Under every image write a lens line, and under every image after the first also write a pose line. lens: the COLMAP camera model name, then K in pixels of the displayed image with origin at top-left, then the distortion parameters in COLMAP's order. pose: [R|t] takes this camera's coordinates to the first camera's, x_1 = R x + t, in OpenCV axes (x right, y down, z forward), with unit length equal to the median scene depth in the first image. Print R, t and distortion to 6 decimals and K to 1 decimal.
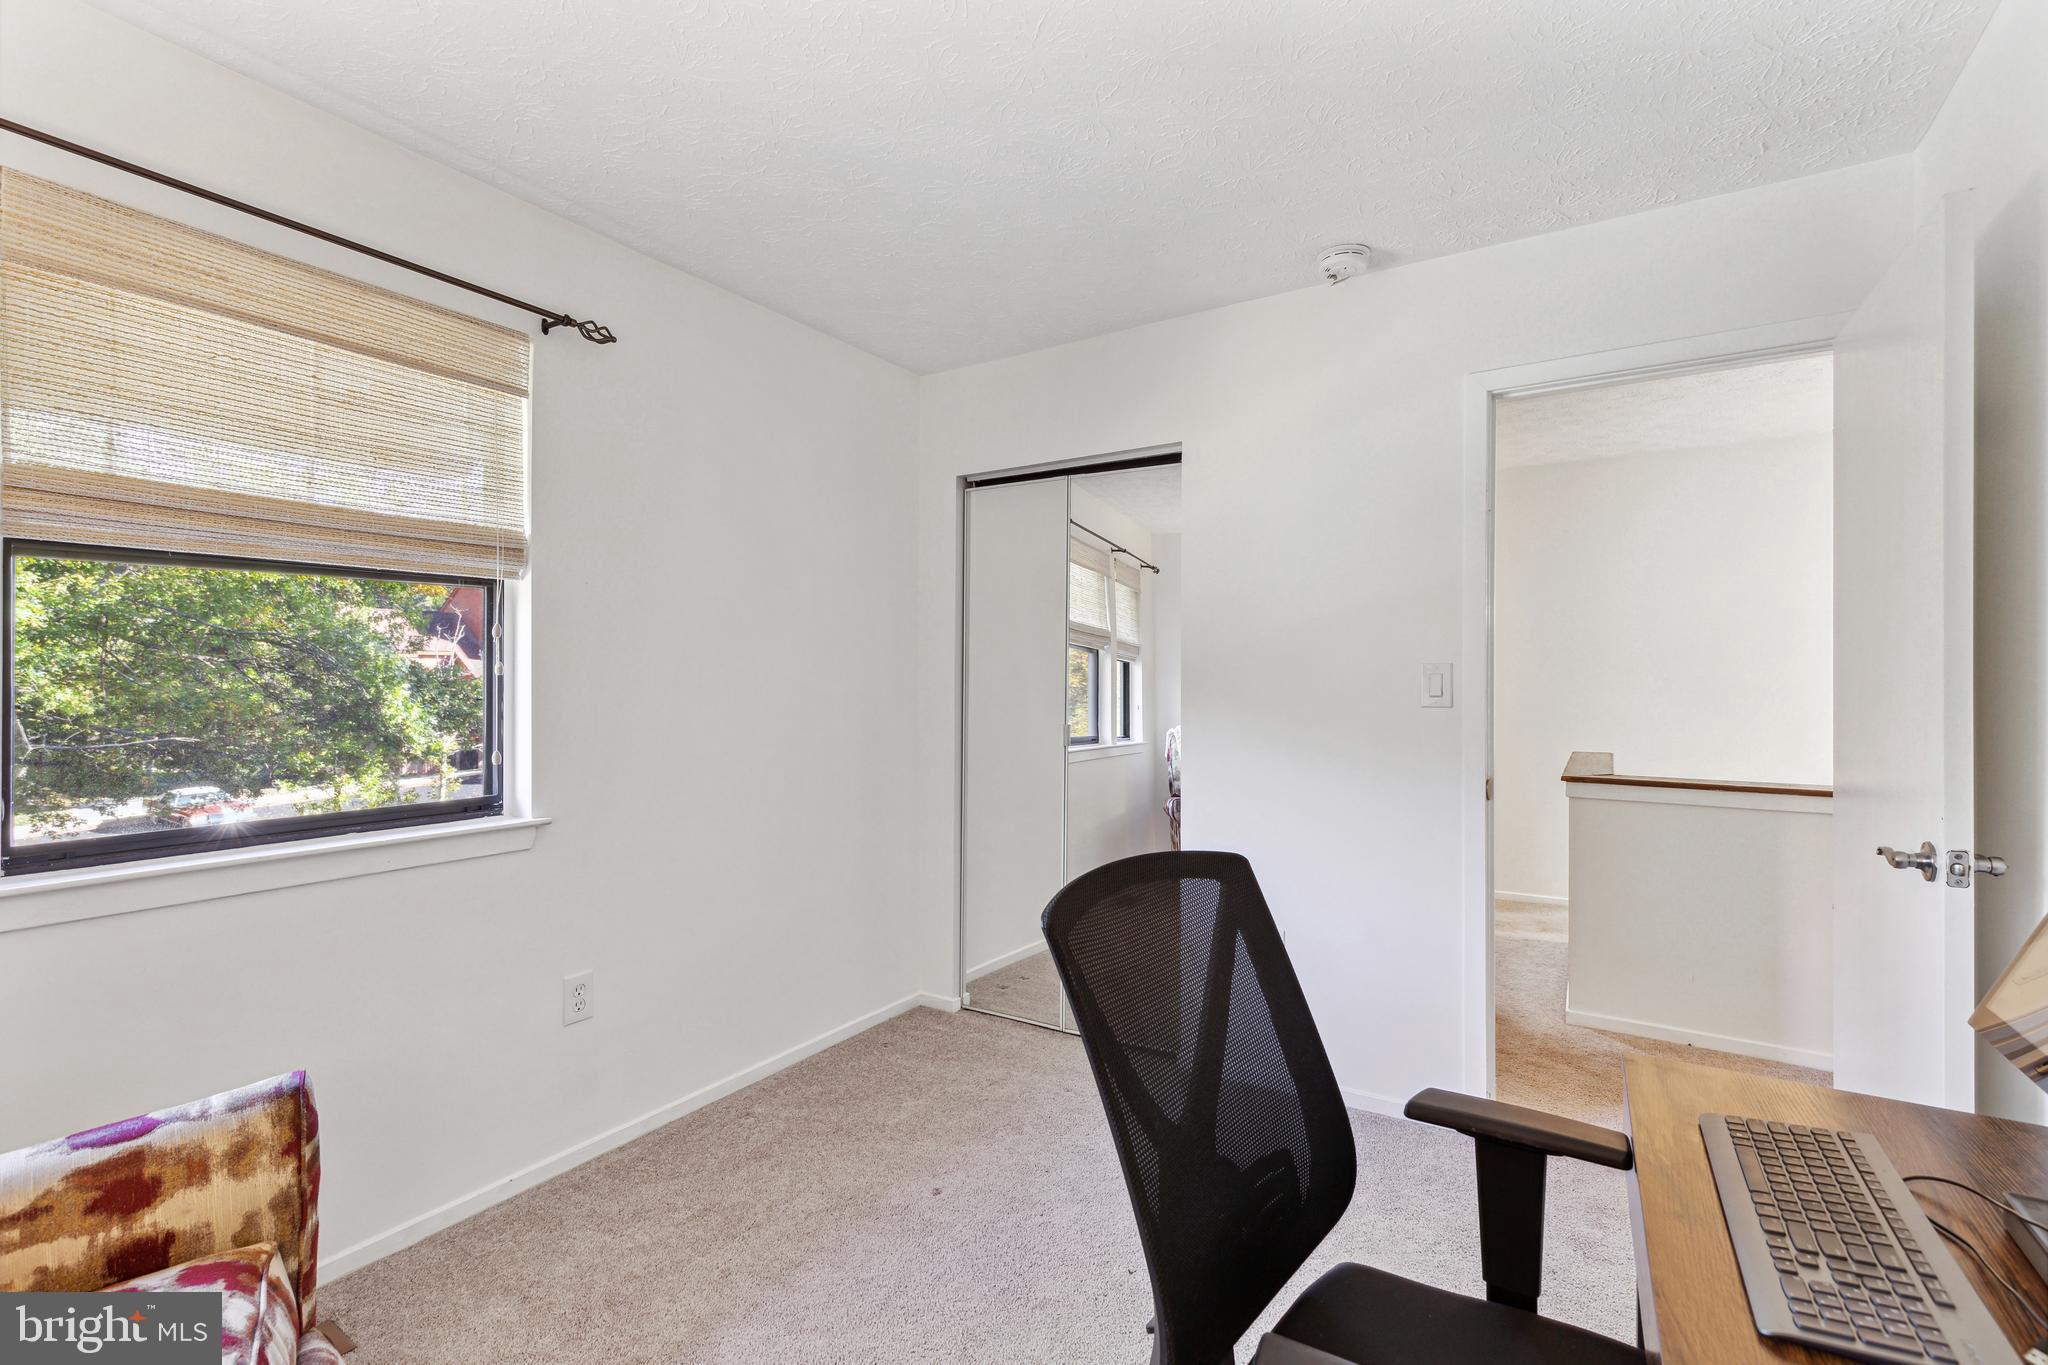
lens RADIAL K [[922.4, 0, 1025.3], [0, 922.4, 683.3], [0, 0, 1]] dist [0.009525, -0.003767]
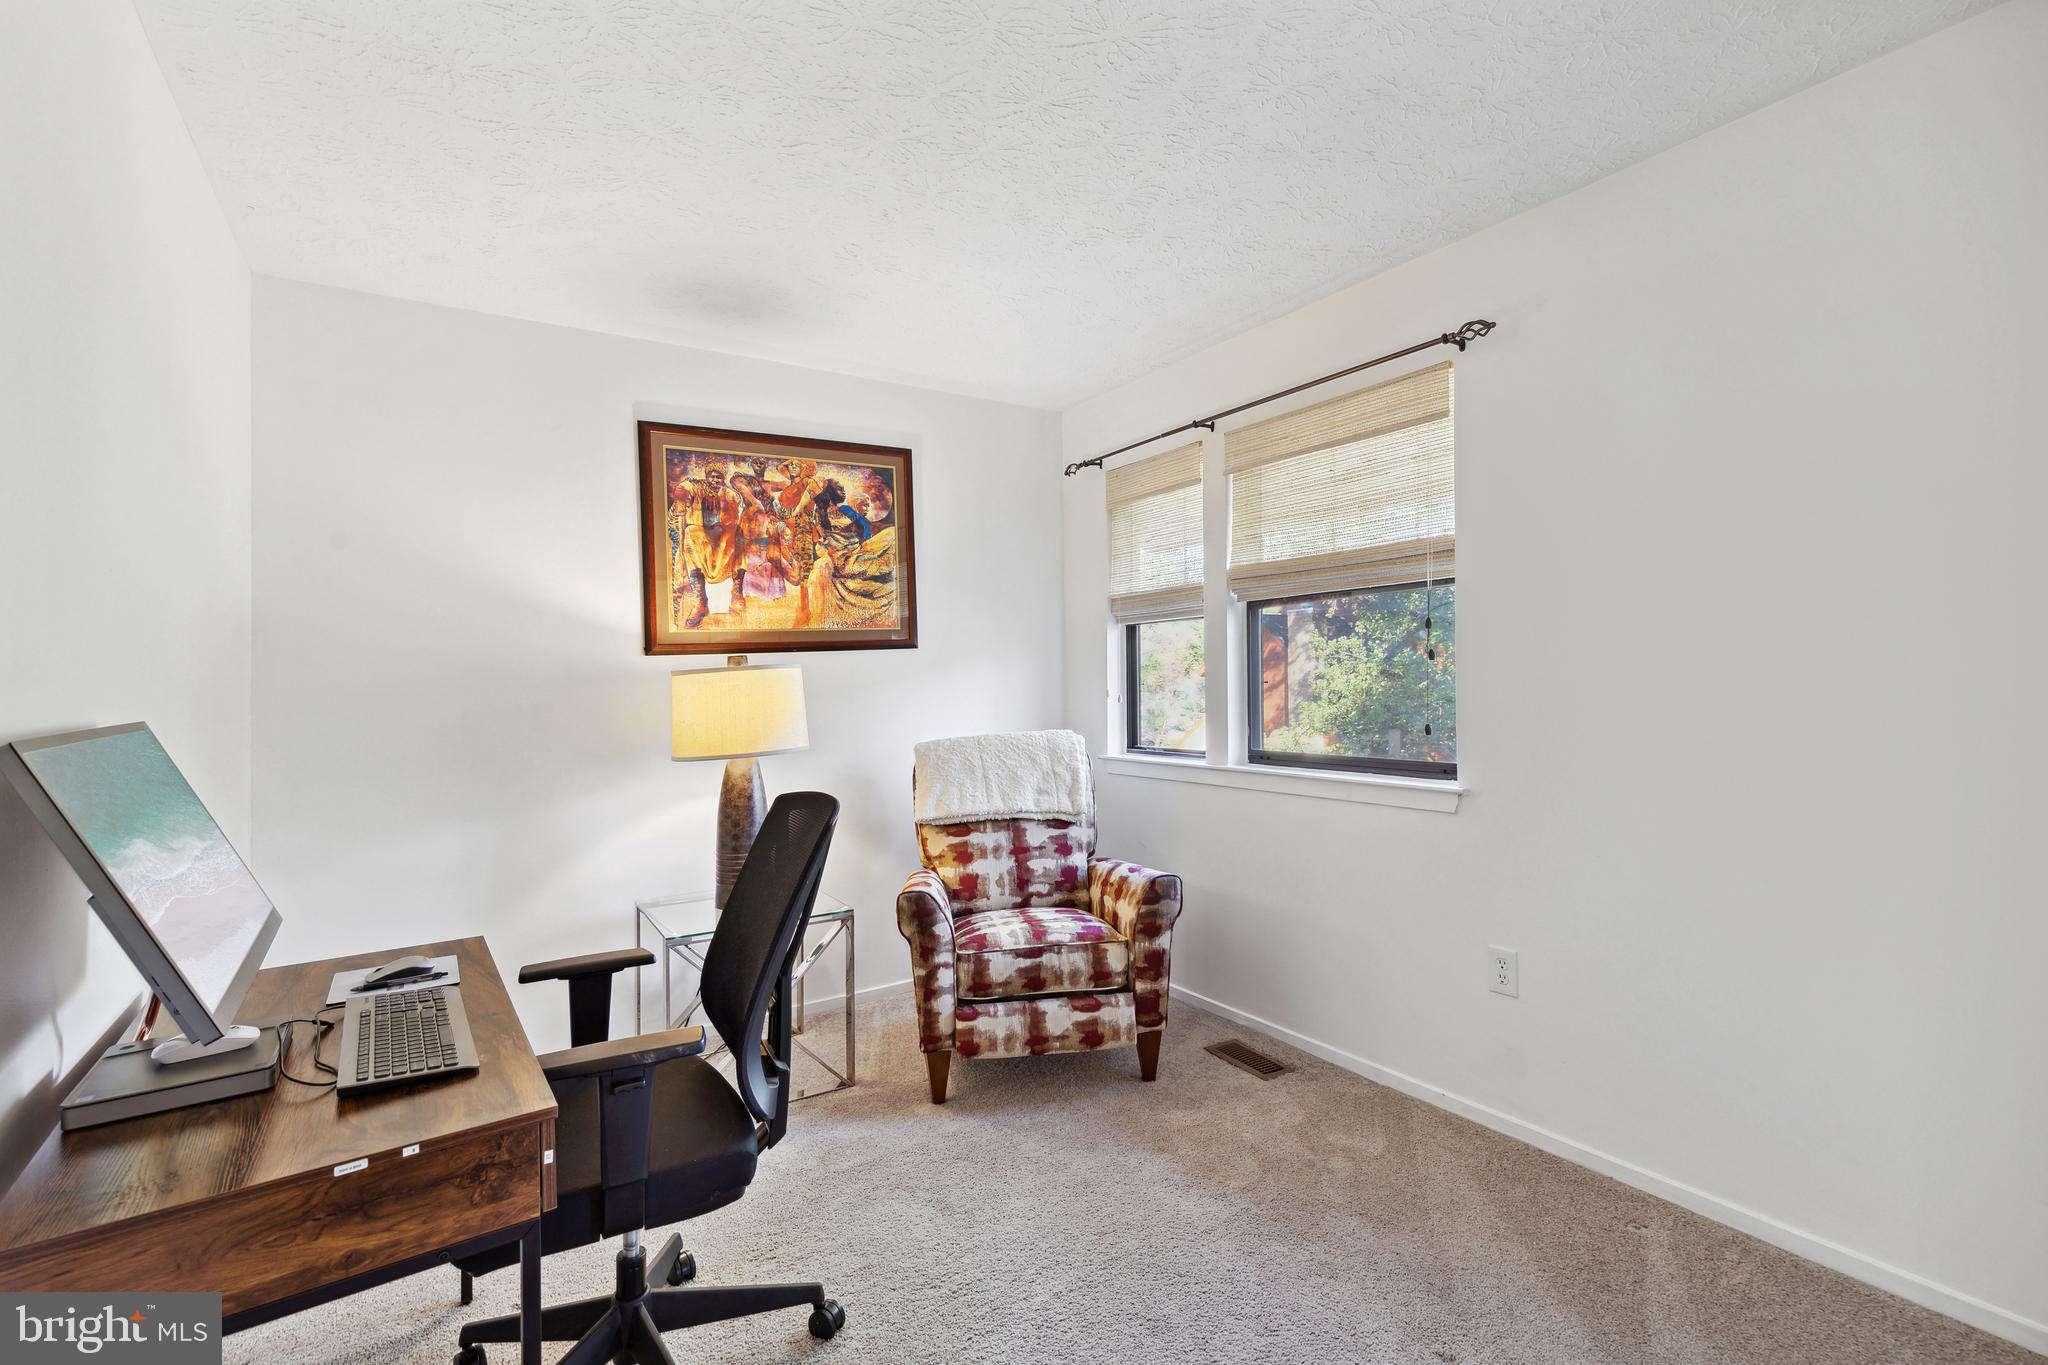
lens RADIAL K [[922.4, 0, 1026.3], [0, 922.4, 684.3], [0, 0, 1]] dist [0.009525, -0.003767]
pose [[-0.411621, -0.003703, -0.911347, 0.757246], [-0.000852, 0.999993, -0.003678, 0.027899], [0.911355, -0.000737, -0.411621, 1.054943]]
